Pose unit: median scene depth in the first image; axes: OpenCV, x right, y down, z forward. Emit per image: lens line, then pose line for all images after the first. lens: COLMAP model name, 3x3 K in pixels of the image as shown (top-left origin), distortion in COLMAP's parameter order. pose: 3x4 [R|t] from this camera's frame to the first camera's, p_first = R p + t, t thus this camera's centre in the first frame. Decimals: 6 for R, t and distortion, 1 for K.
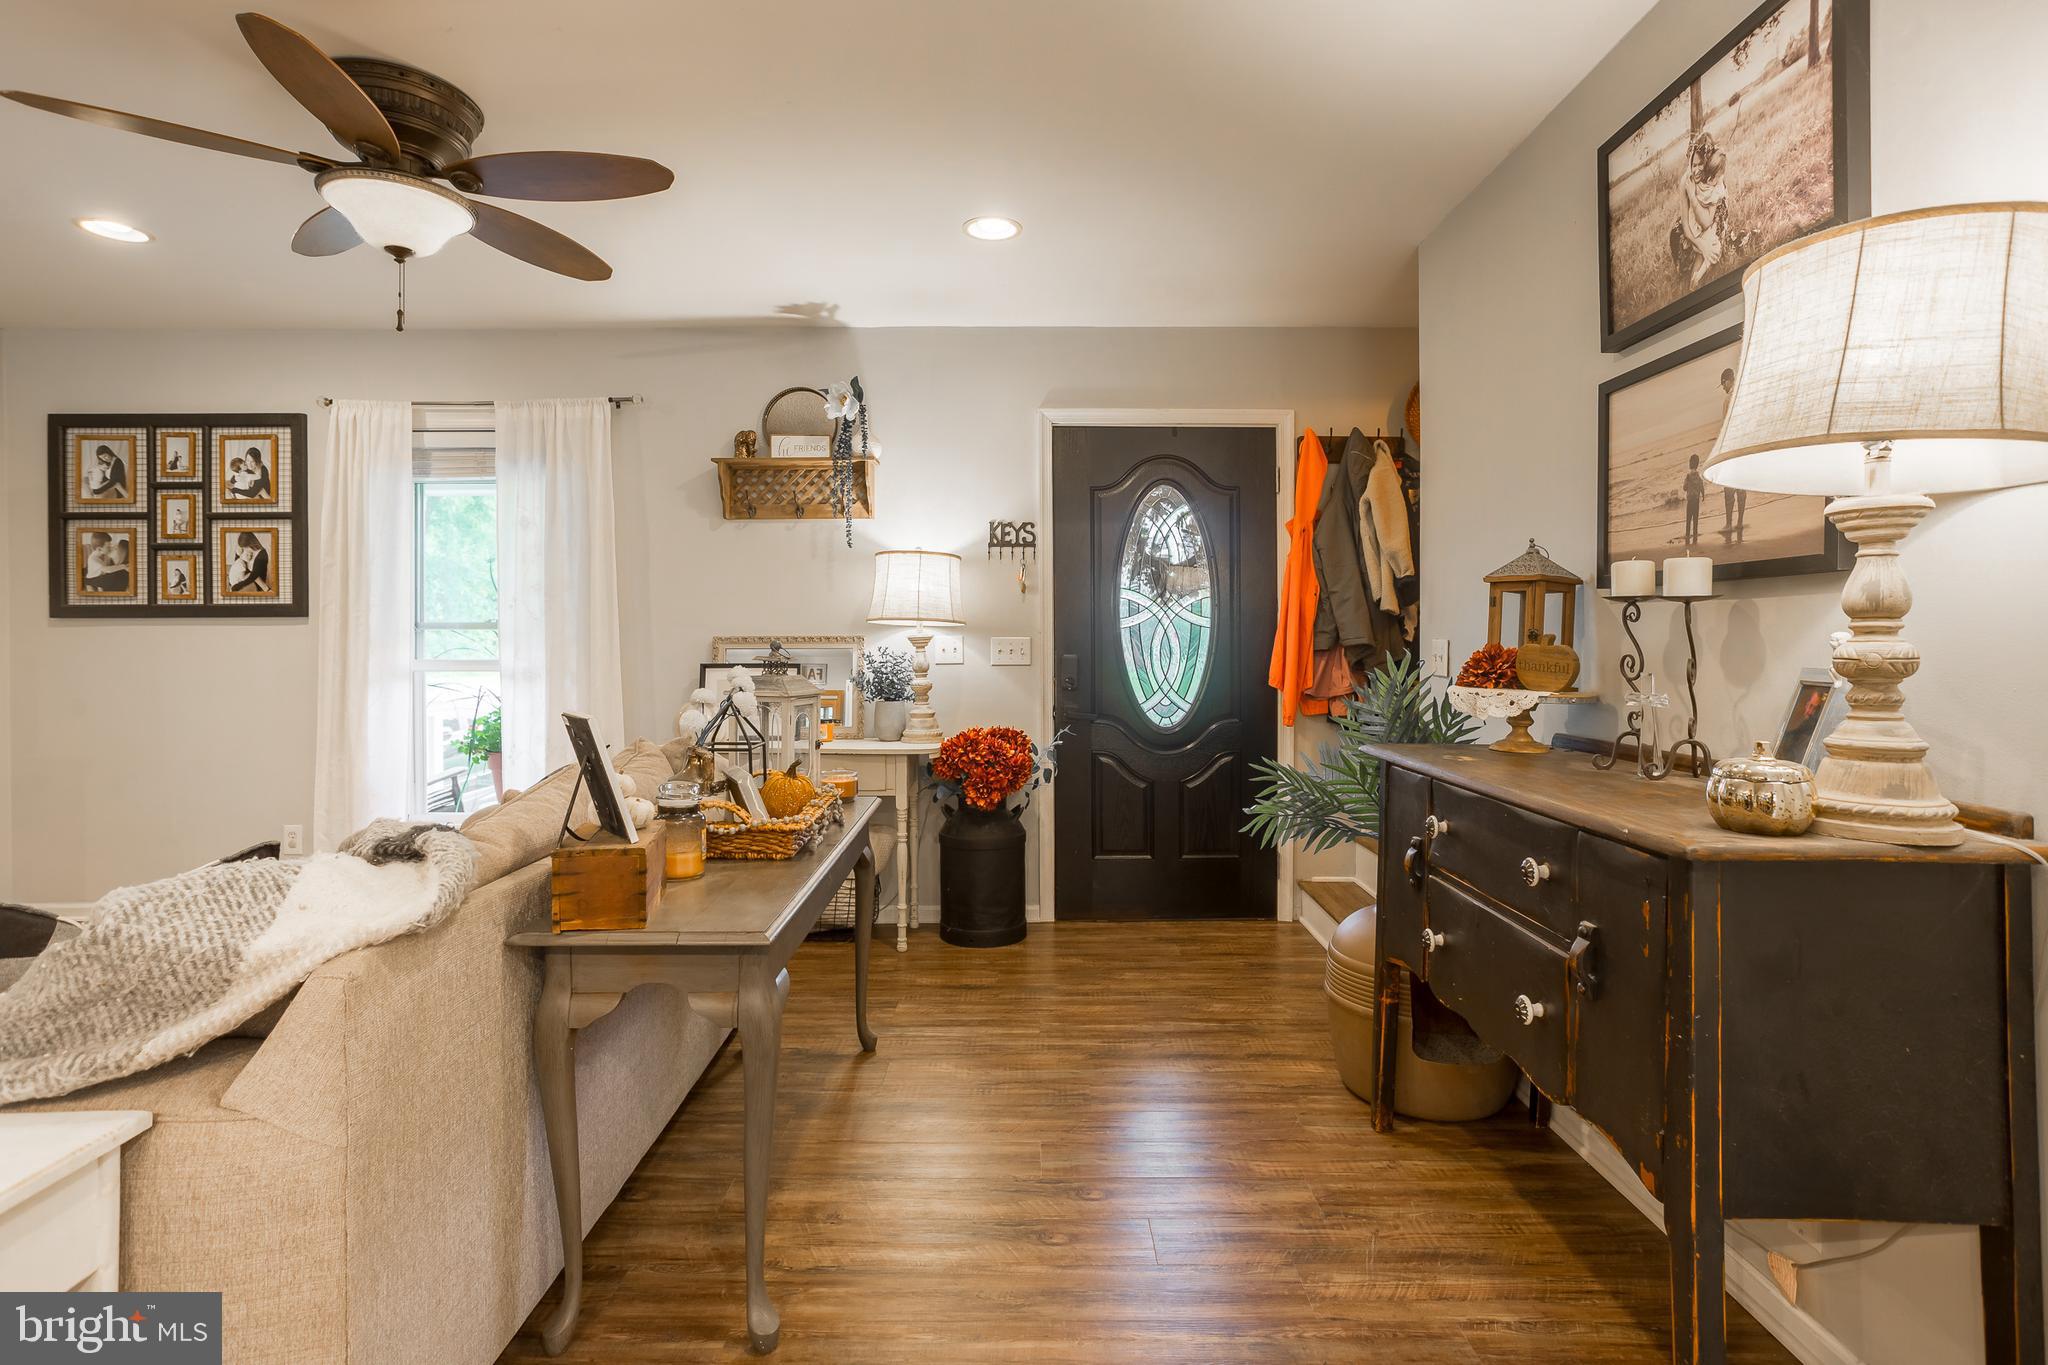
lens RADIAL K [[1017.6, 0, 1036.5], [0, 1017.6, 637.1], [0, 0, 1]] dist [-0.024433, 0.022873]
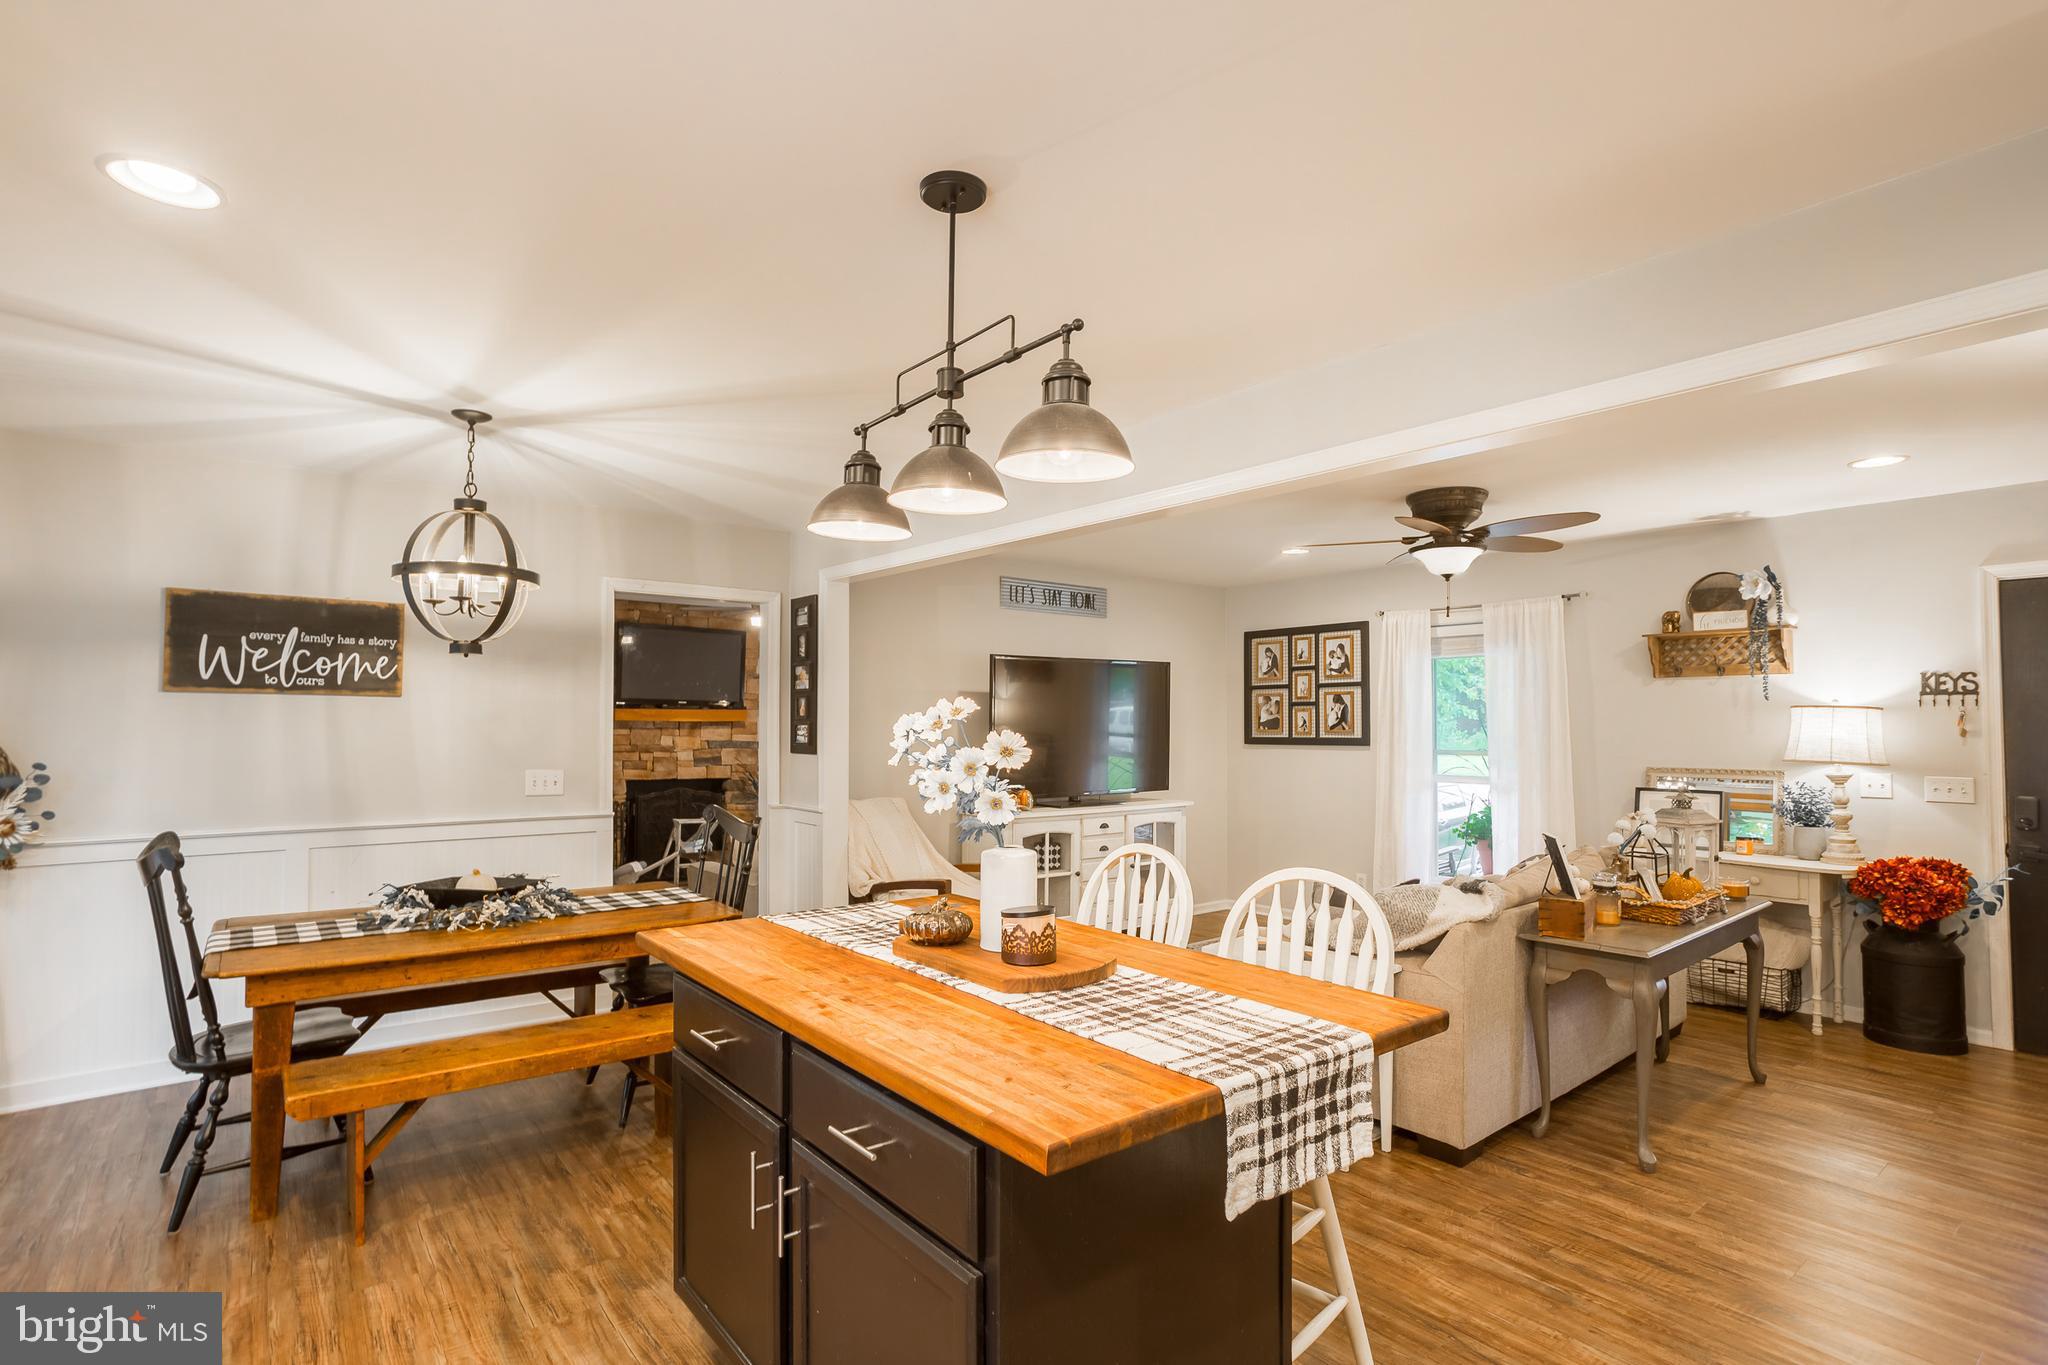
lens RADIAL K [[1017.6, 0, 1034.6], [0, 1017.6, 715.0], [0, 0, 1]] dist [-0.024433, 0.022873]
pose [[0.638033, -0.005003, -0.769993, 0.188440], [0.002225, 0.999987, -0.004654, -0.064343], [0.770006, 0.001256, 0.638036, -0.453647]]
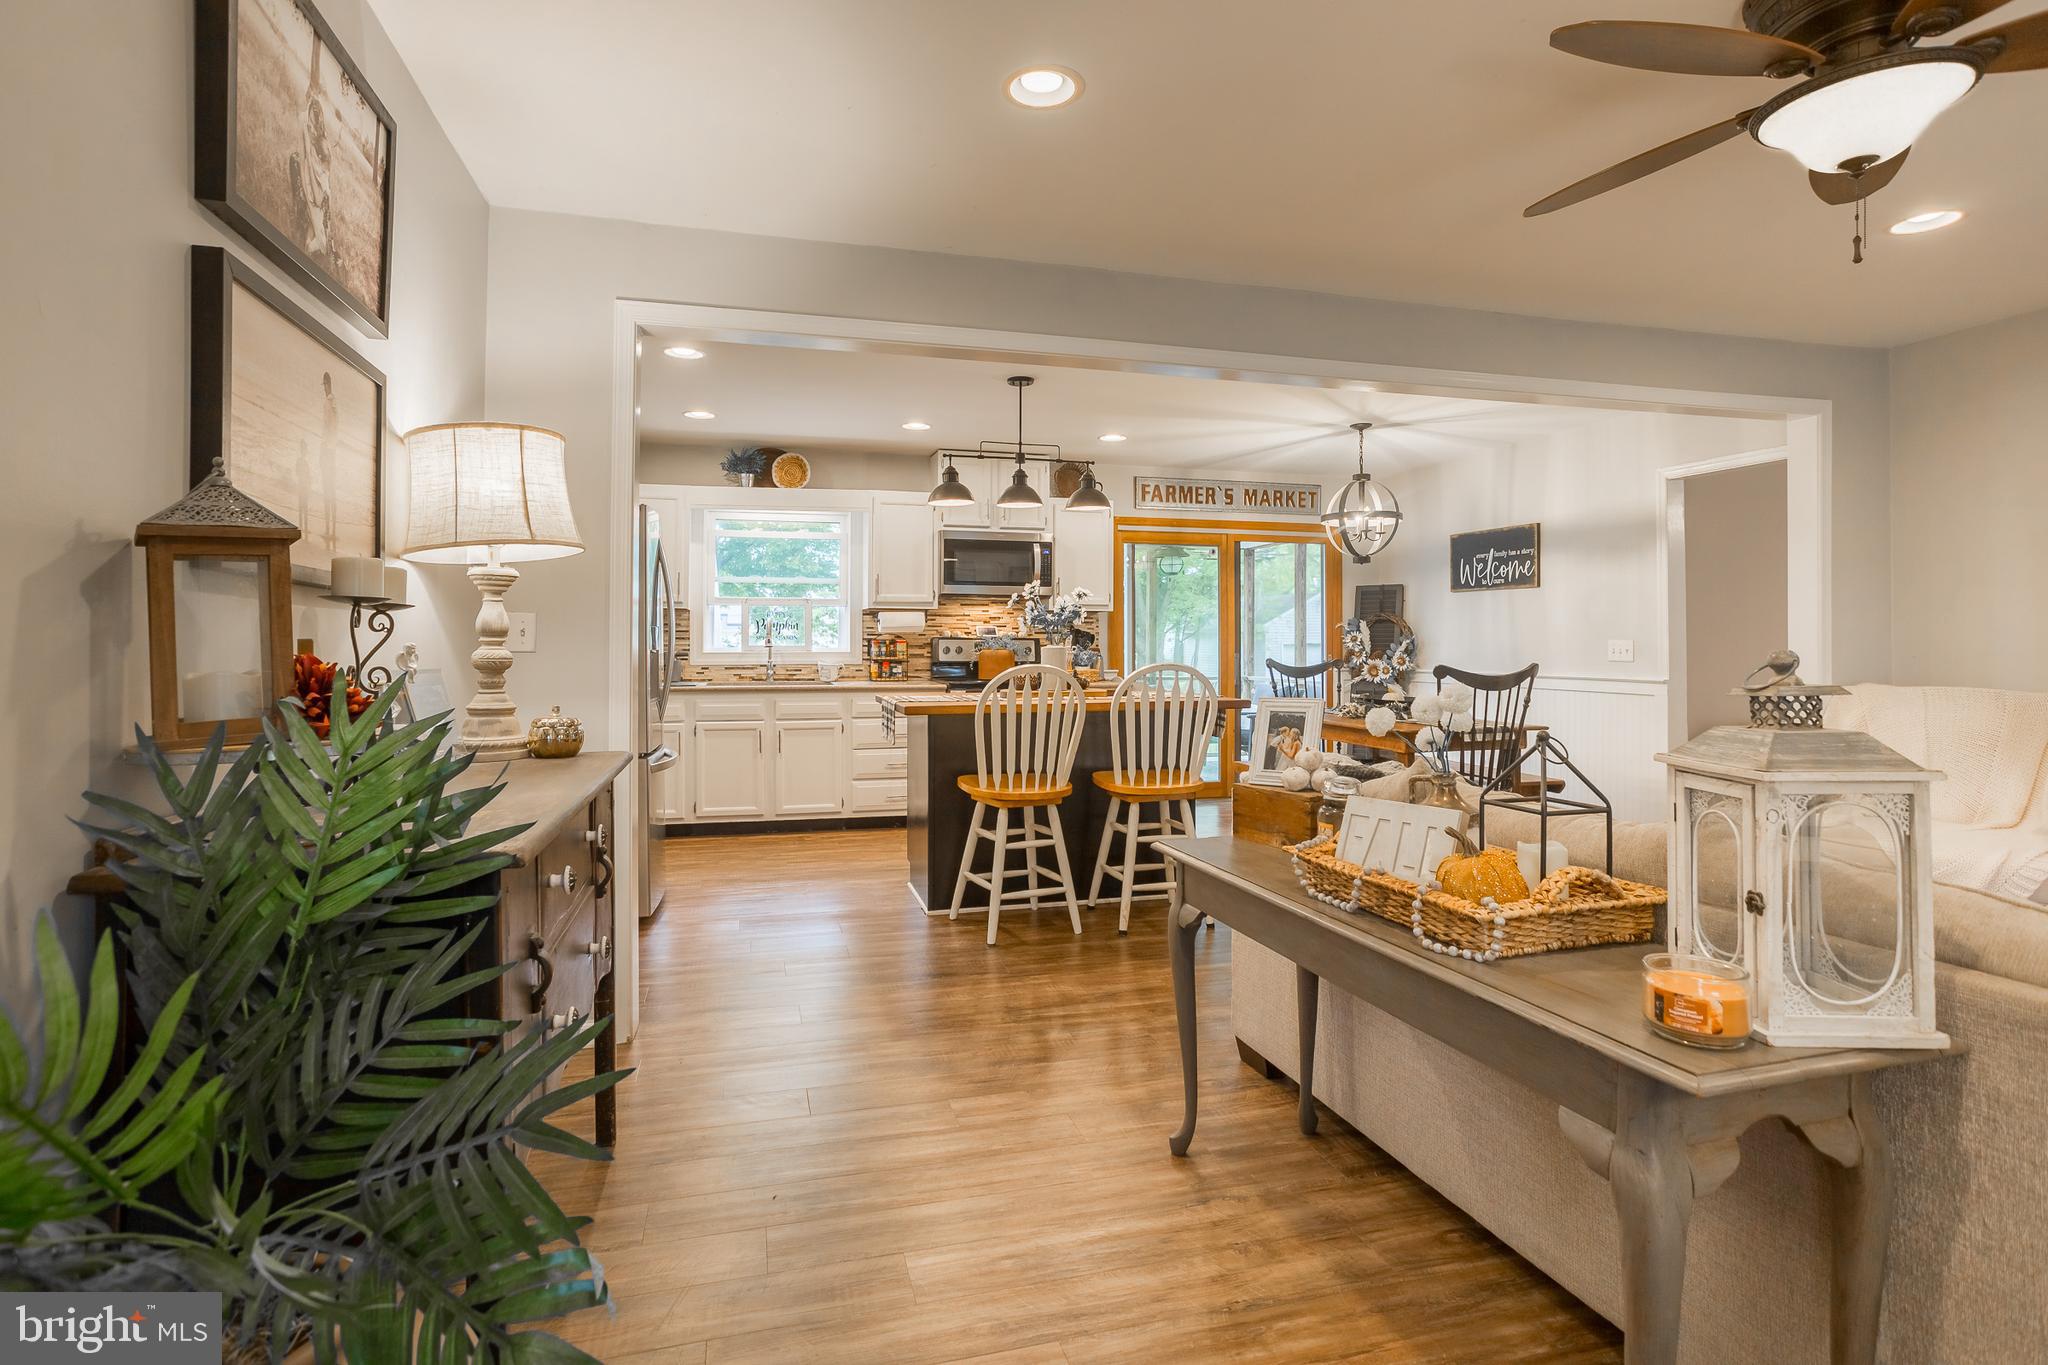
lens RADIAL K [[1017.6, 0, 990.3], [0, 1017.6, 634.7], [0, 0, 1]] dist [-0.024433, 0.022873]
pose [[-0.971289, -0.007000, -0.237801, 0.126061], [-0.003758, 0.999894, -0.014084, 0.005315], [0.237874, -0.012786, -0.971212, 0.979413]]
